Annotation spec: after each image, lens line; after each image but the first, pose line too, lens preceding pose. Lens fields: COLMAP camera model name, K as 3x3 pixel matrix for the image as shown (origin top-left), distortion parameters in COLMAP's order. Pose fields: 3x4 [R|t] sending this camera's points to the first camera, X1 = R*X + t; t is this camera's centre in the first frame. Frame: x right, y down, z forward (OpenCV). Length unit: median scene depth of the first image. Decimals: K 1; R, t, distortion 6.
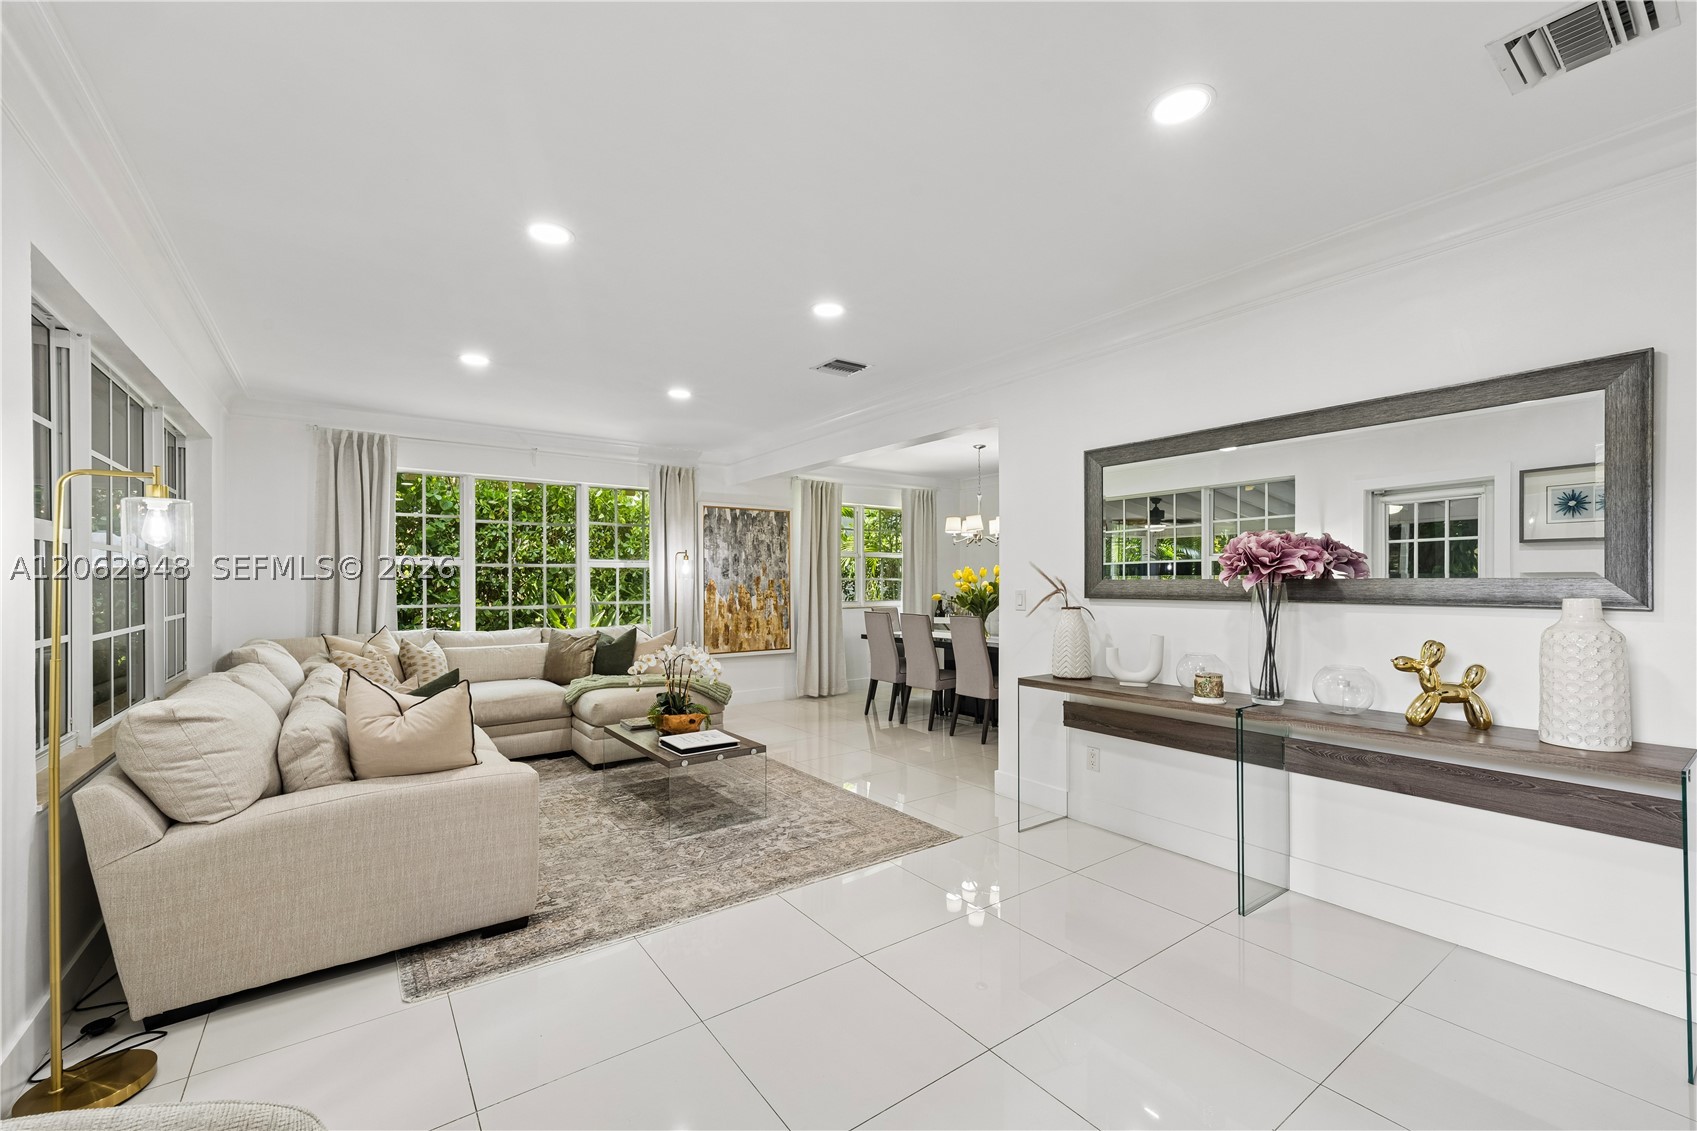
lens RADIAL K [[689.9, 0, 845.8], [0, 689.9, 585.4], [0, 0, 1]] dist [0.006270, -0.002523]
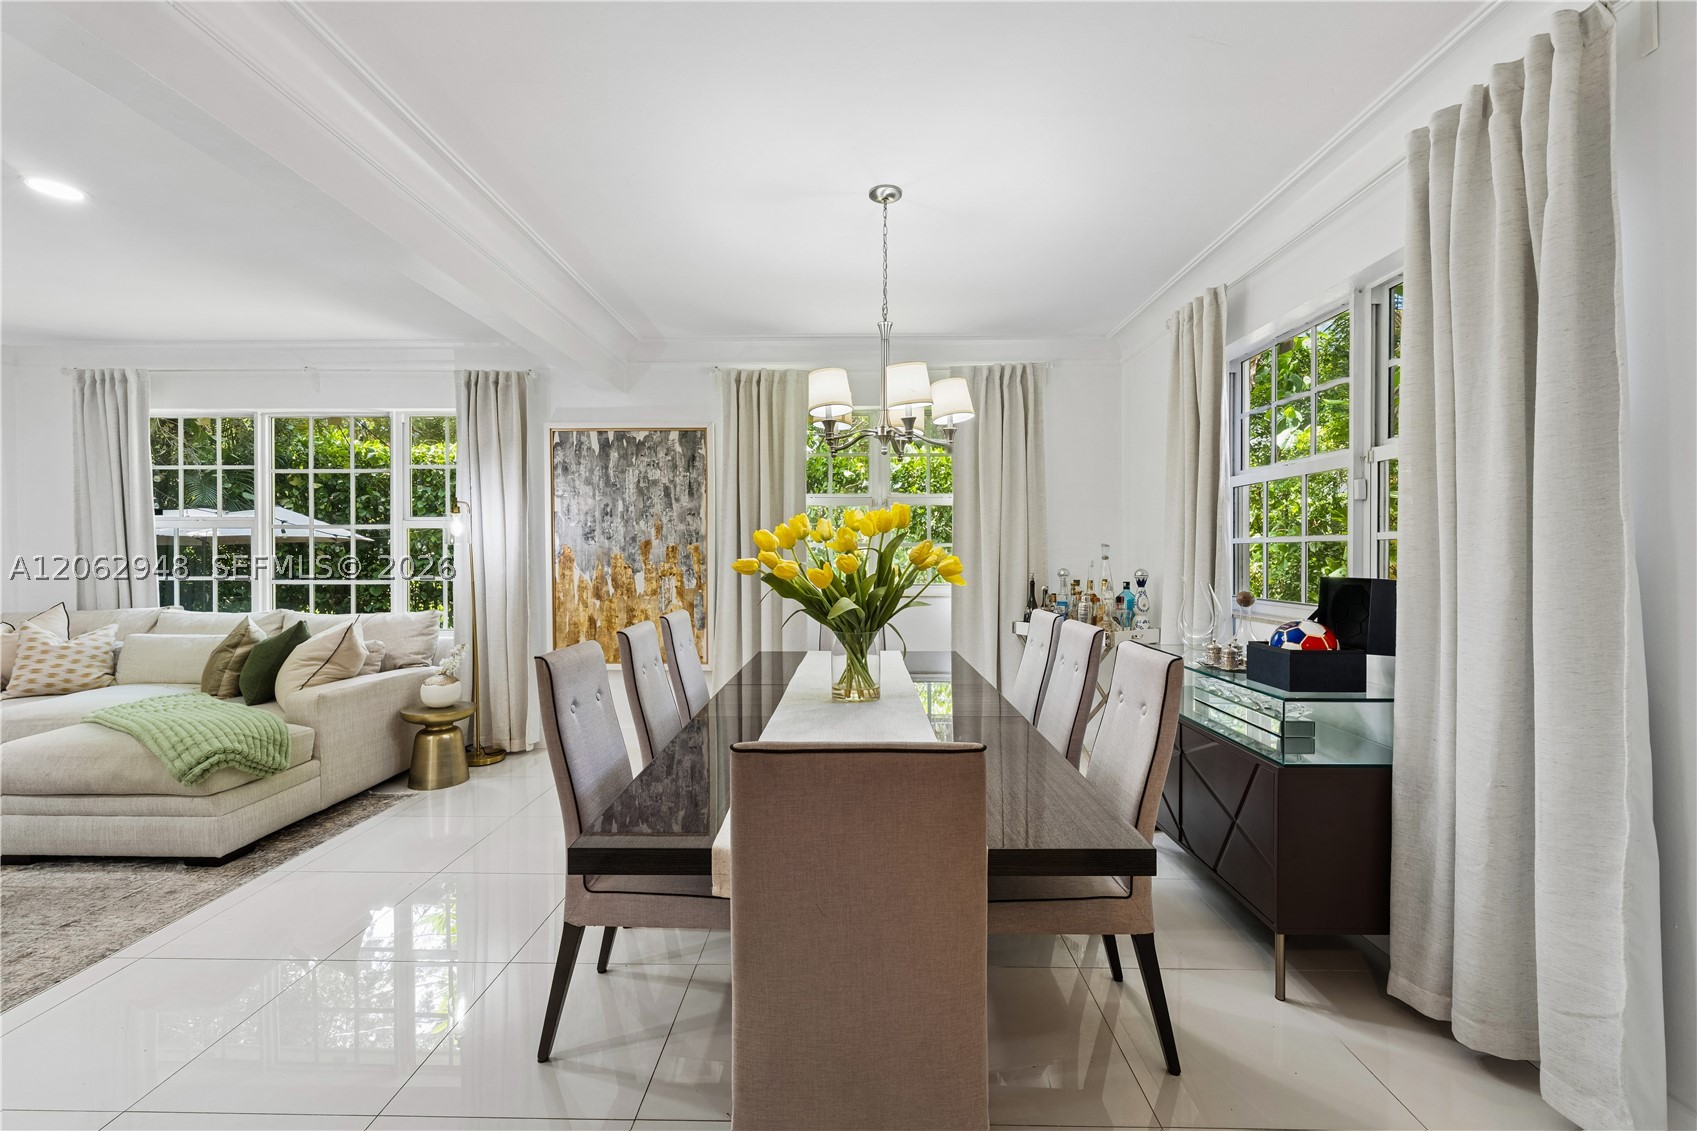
lens RADIAL K [[689.9, 0, 845.8], [0, 689.9, 559.4], [0, 0, 1]] dist [0.006270, -0.002523]
pose [[0.804103, 0.007834, -0.594438, 0.444737], [-0.003461, 0.999958, 0.008496, -0.002126], [0.594479, -0.004774, 0.804097, 0.737738]]
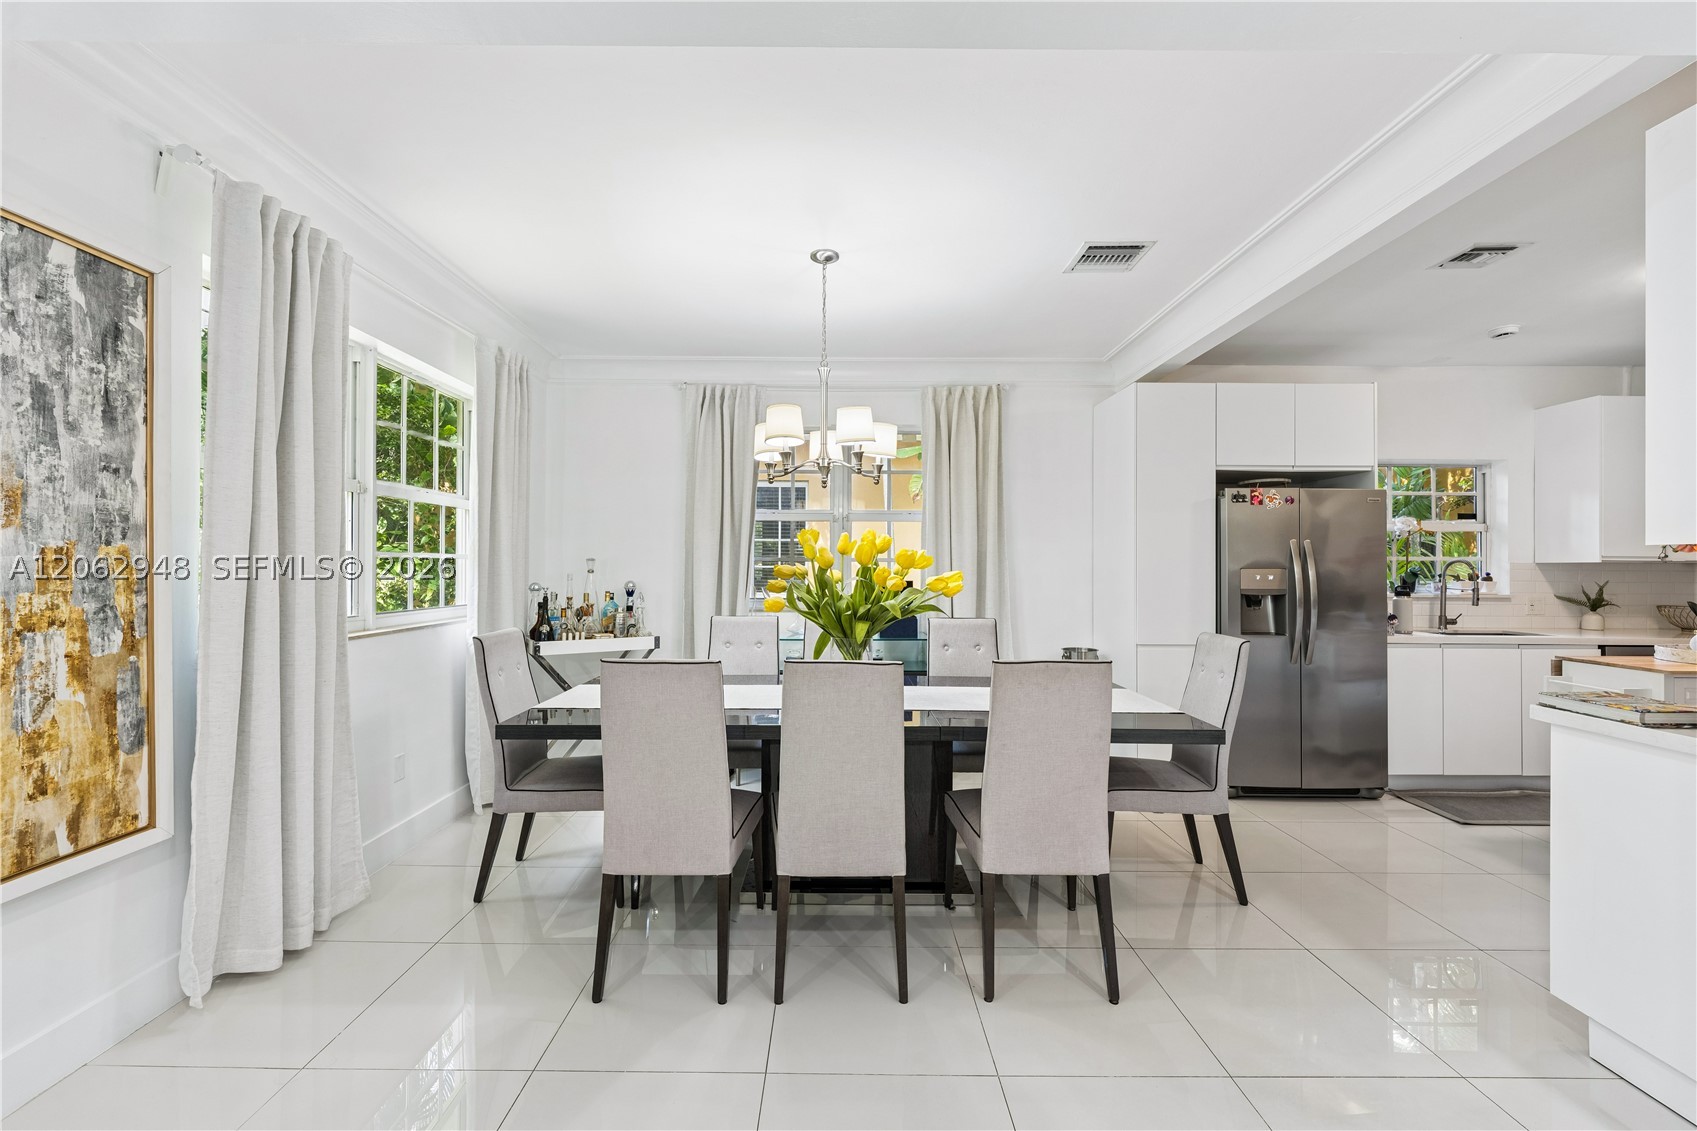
lens RADIAL K [[689.9, 0, 837.1], [0, 689.9, 563.9], [0, 0, 1]] dist [0.006270, -0.002523]
pose [[0.581021, 0.007737, 0.813852, -0.173314], [-0.003946, 0.999970, -0.006689, -0.002468], [-0.813879, 0.000675, 0.581034, 0.805184]]
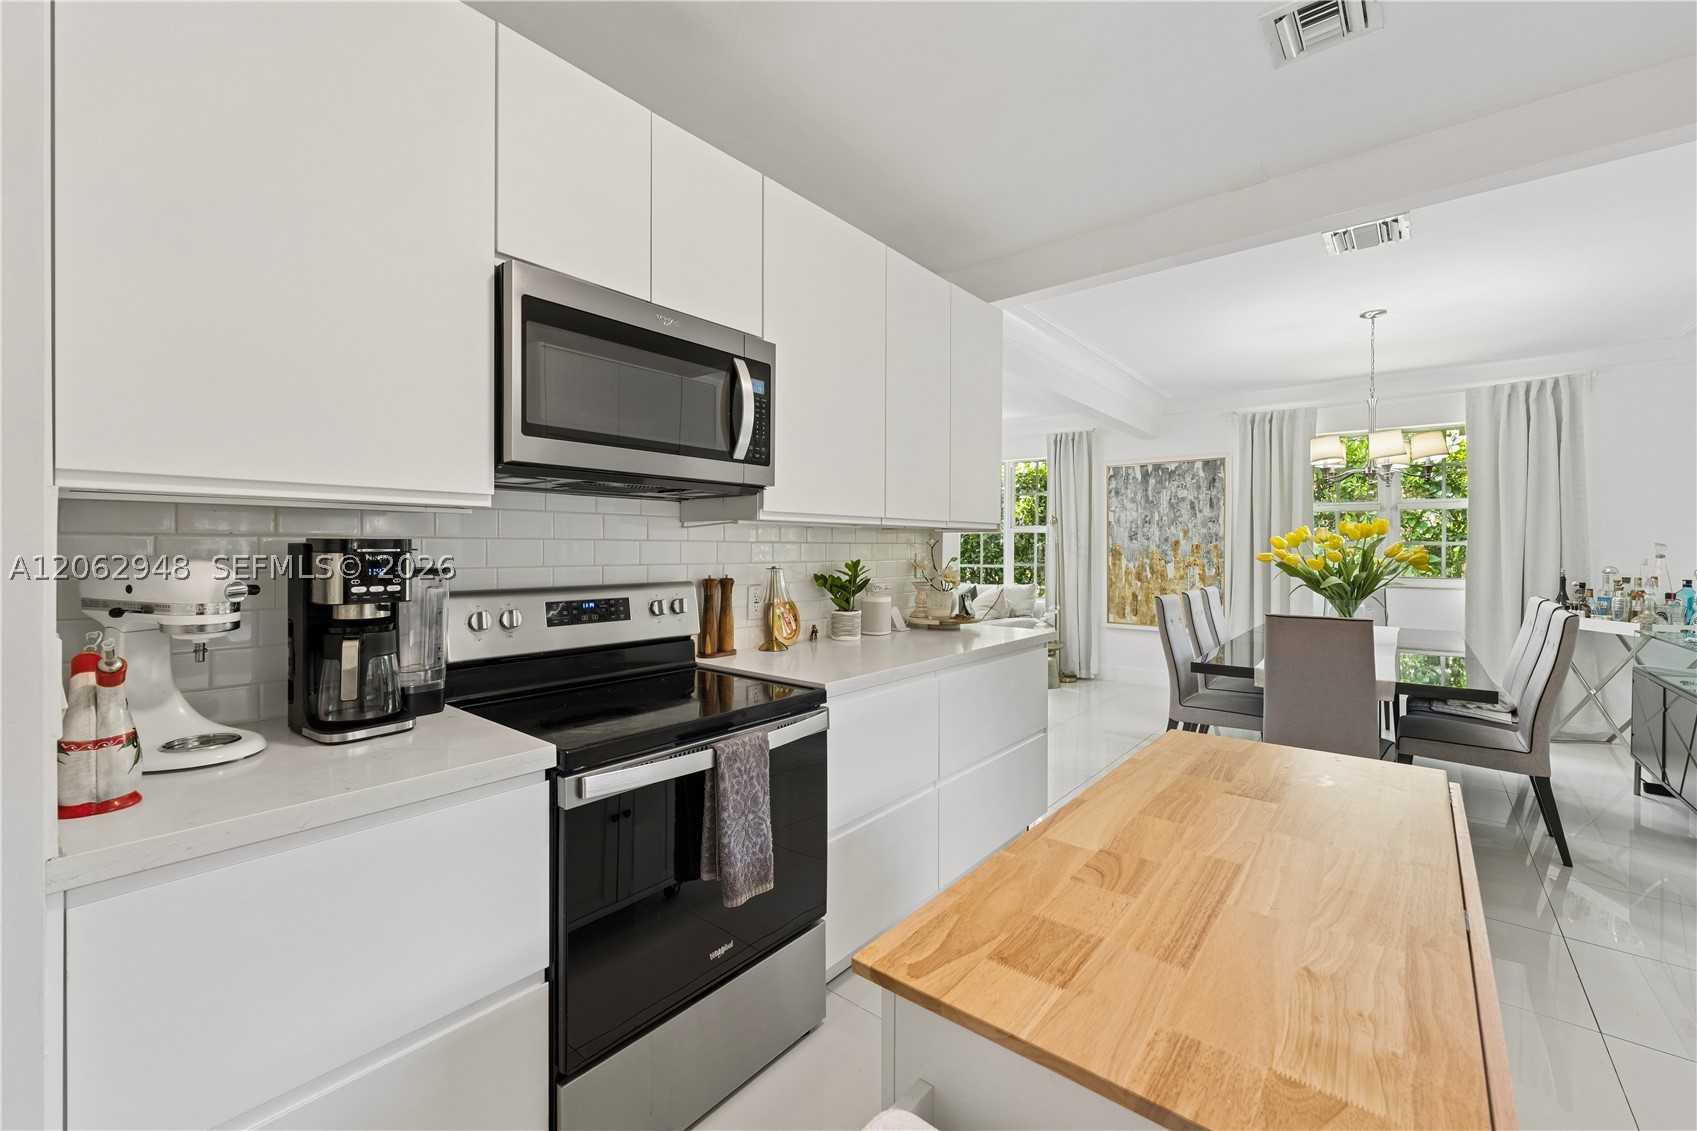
lens RADIAL K [[689.9, 0, 848.0], [0, 689.9, 550.2], [0, 0, 1]] dist [0.006270, -0.002523]
pose [[0.268989, 0.006868, -0.963119, 0.697528], [-0.009560, 0.999944, 0.004460, -0.000747], [0.963096, 0.008008, 0.269039, 0.455798]]
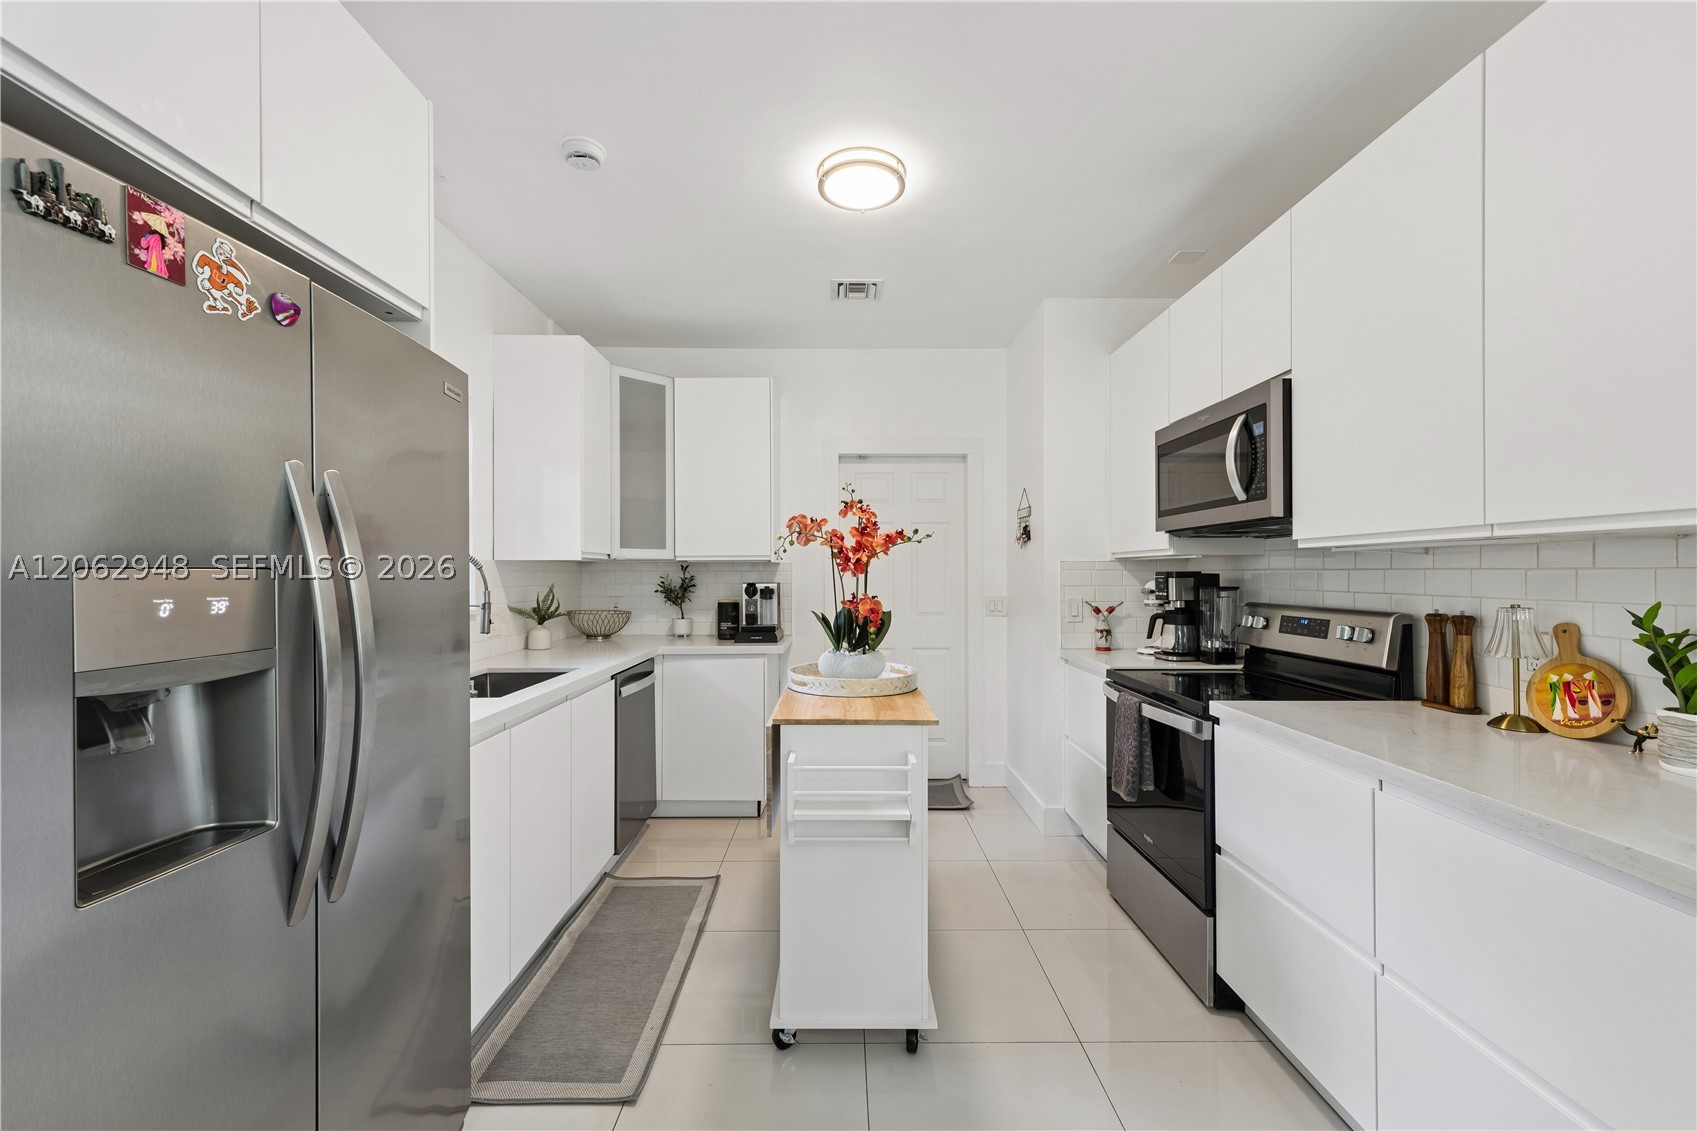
lens RADIAL K [[689.9, 0, 846.9], [0, 689.9, 571.3], [0, 0, 1]] dist [0.006270, -0.002523]
pose [[-0.821519, 0.001112, 0.570181, 0.361233], [0.002529, 0.999995, 0.001693, -0.003473], [-0.570176, 0.002833, -0.821518, 0.893089]]
